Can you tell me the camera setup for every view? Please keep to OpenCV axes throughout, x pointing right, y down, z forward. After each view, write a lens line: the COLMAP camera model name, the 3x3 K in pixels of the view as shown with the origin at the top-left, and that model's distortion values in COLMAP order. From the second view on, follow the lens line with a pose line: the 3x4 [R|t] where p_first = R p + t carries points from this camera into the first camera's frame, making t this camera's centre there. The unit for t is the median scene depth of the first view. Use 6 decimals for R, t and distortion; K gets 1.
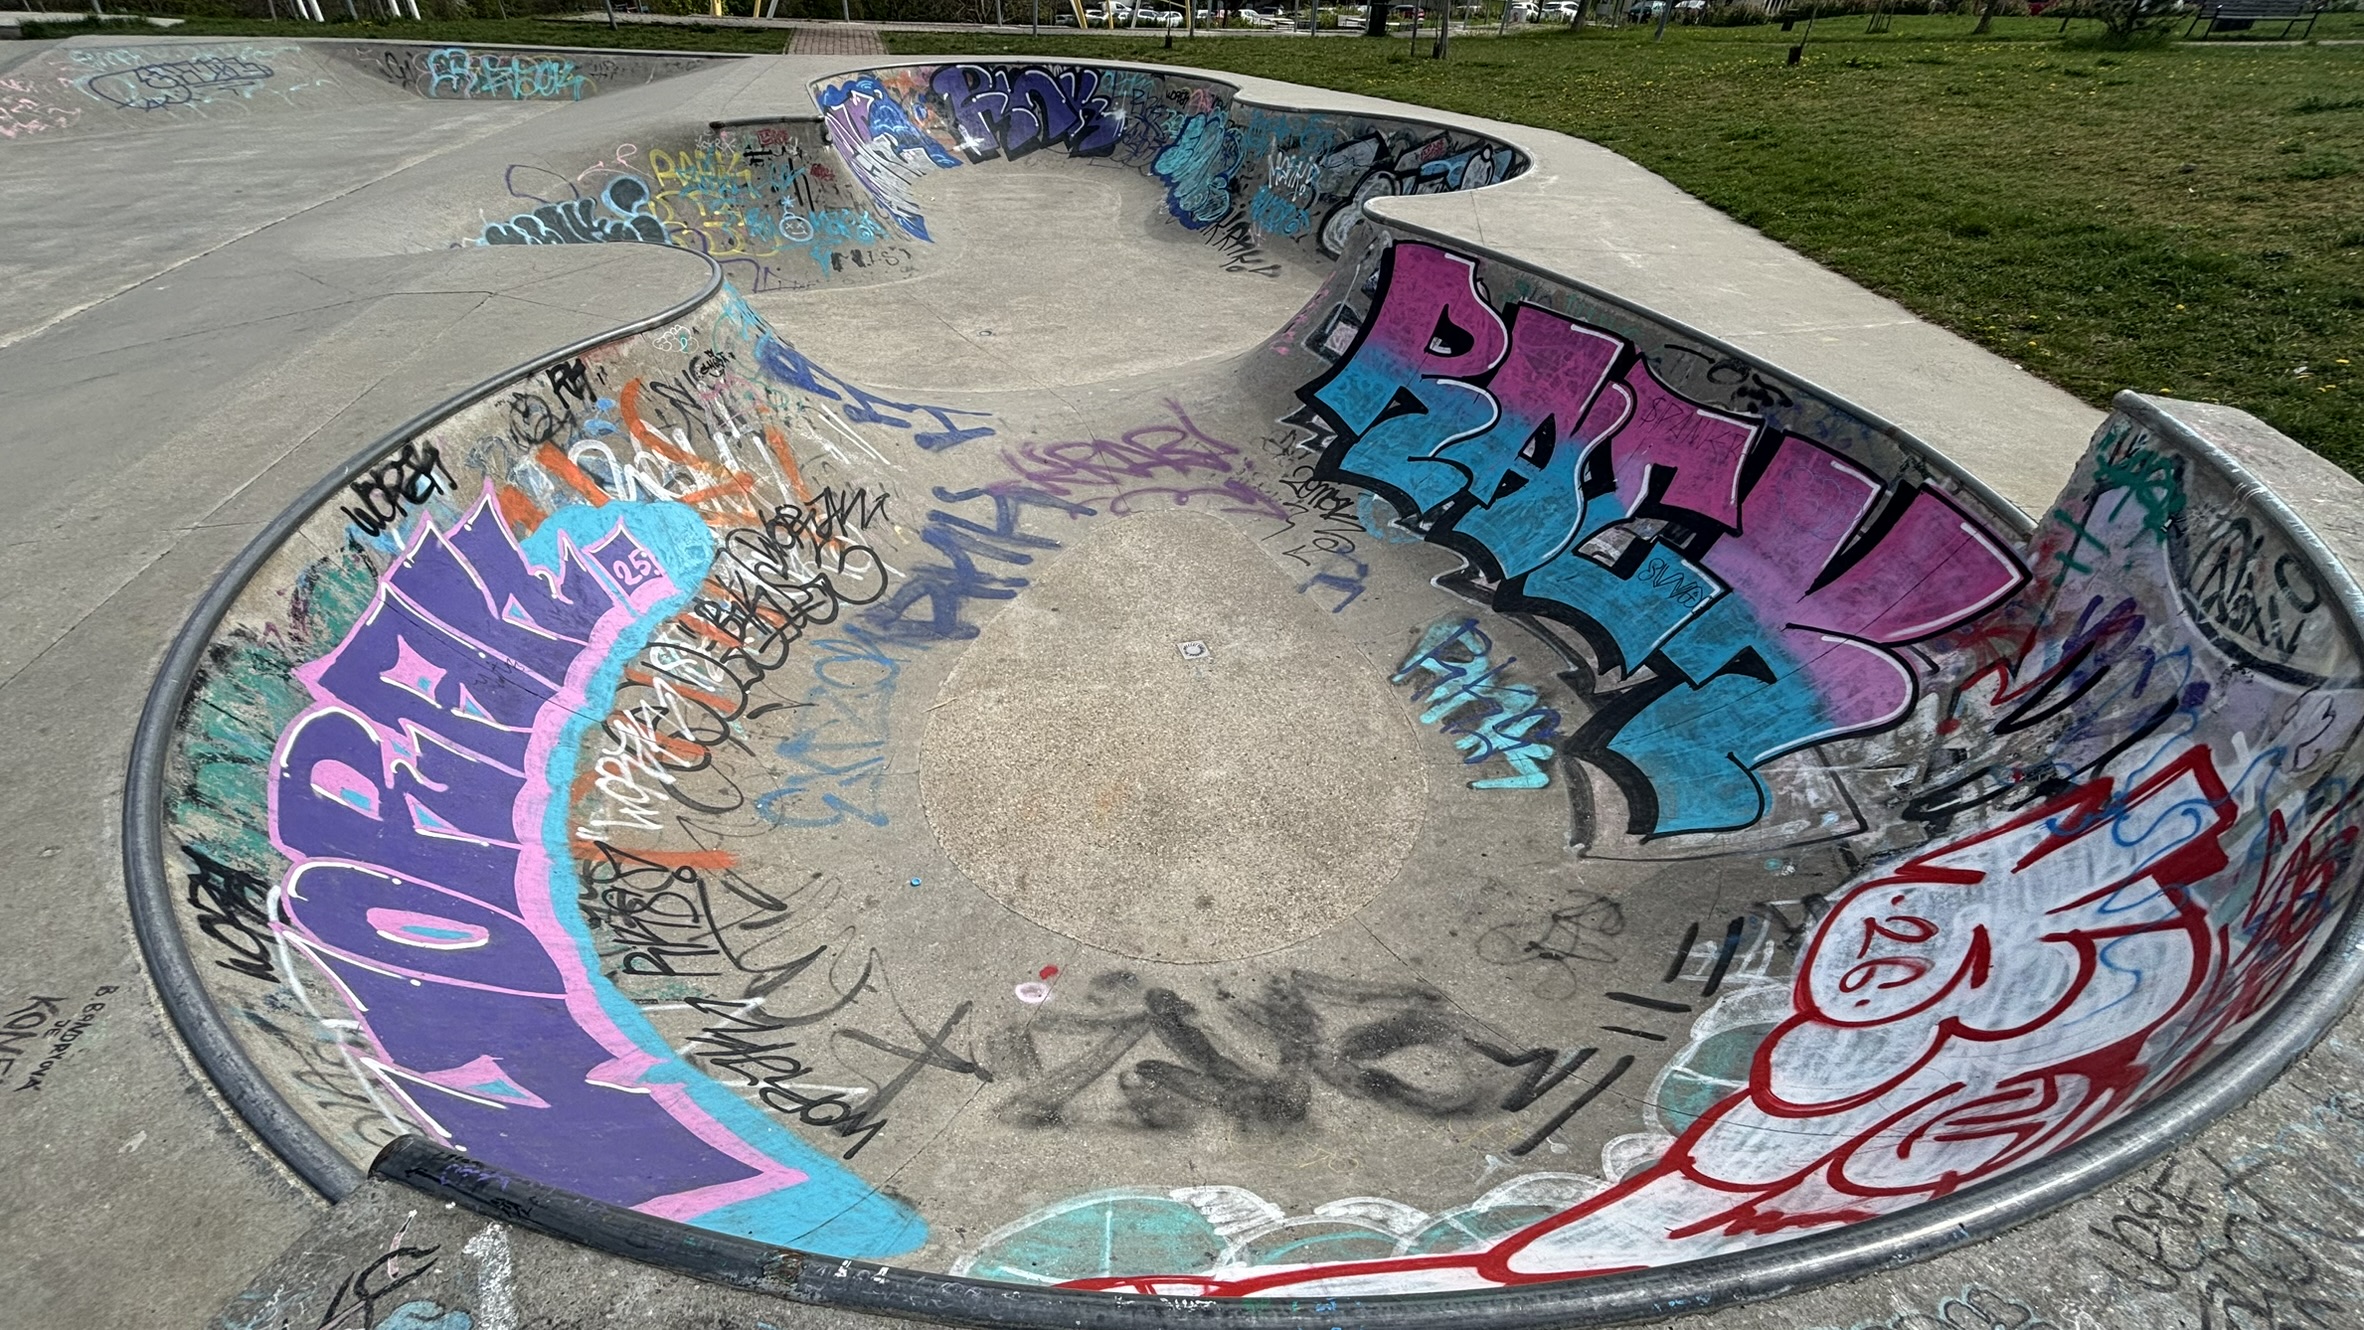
lens RADIAL K [[1020.6, 0, 1185.9], [0, 1020.6, 673.9], [0, 0, 1]] dist [-0.018170, 0.010553]
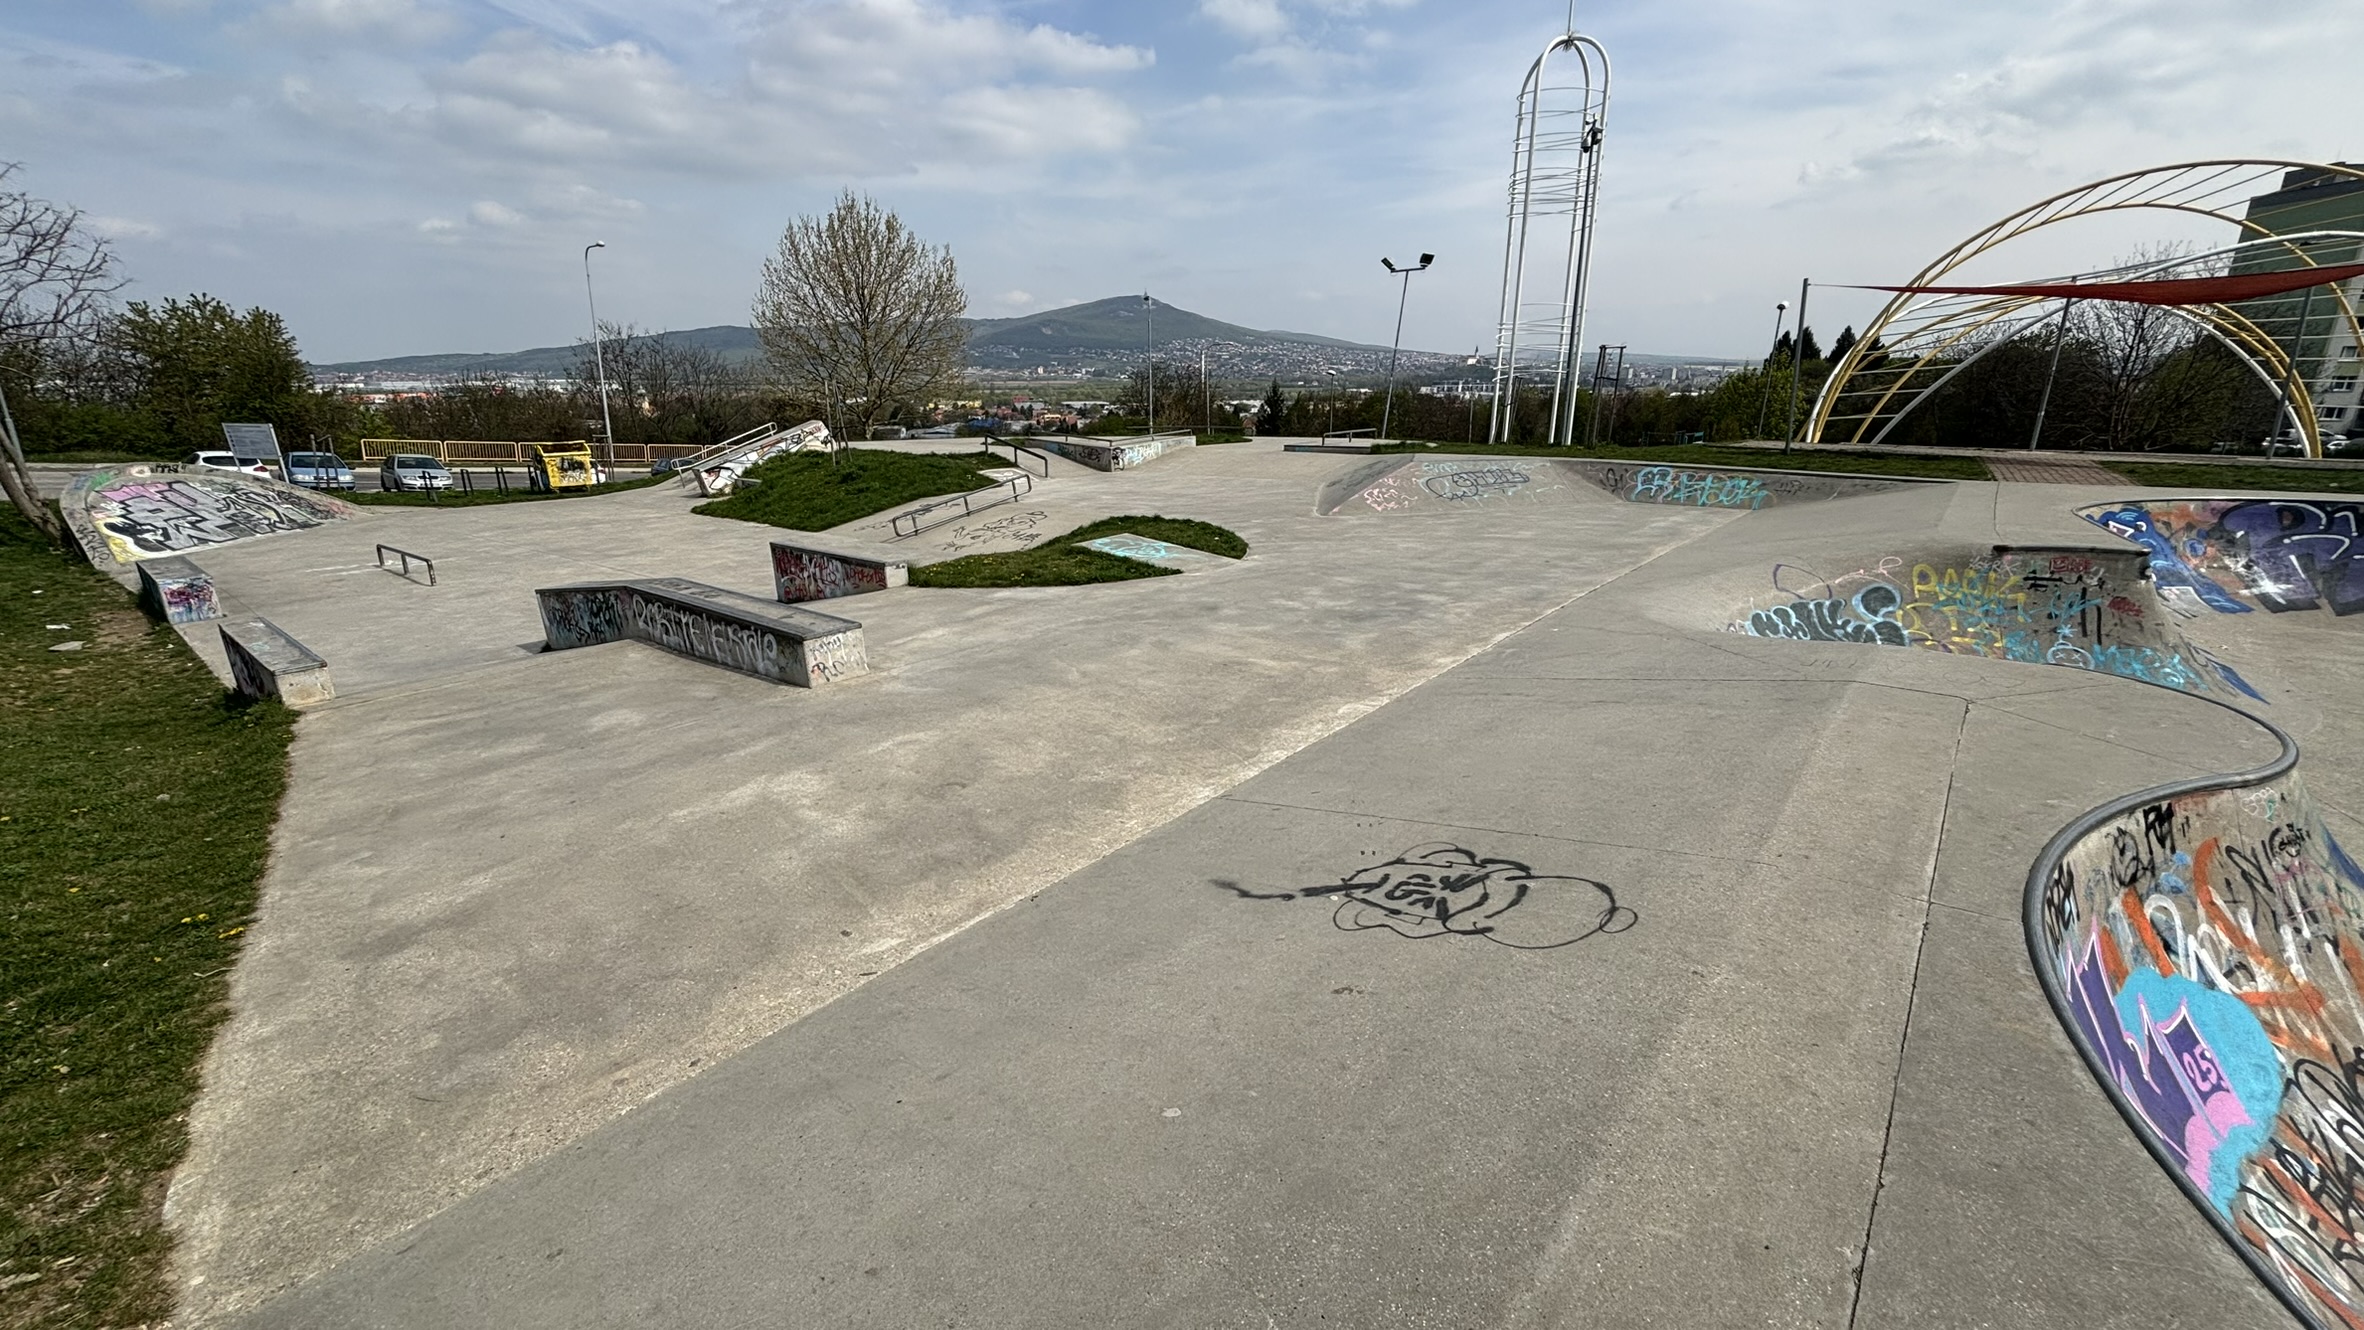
lens RADIAL K [[1020.6, 0, 1185.9], [0, 1020.6, 673.9], [0, 0, 1]] dist [-0.018170, 0.010553]
pose [[0.586096, 0.183909, -0.789094, -0.376561], [-0.445065, 0.886890, -0.123868, 0.061118], [0.677059, 0.423796, 0.601654, -0.112045]]
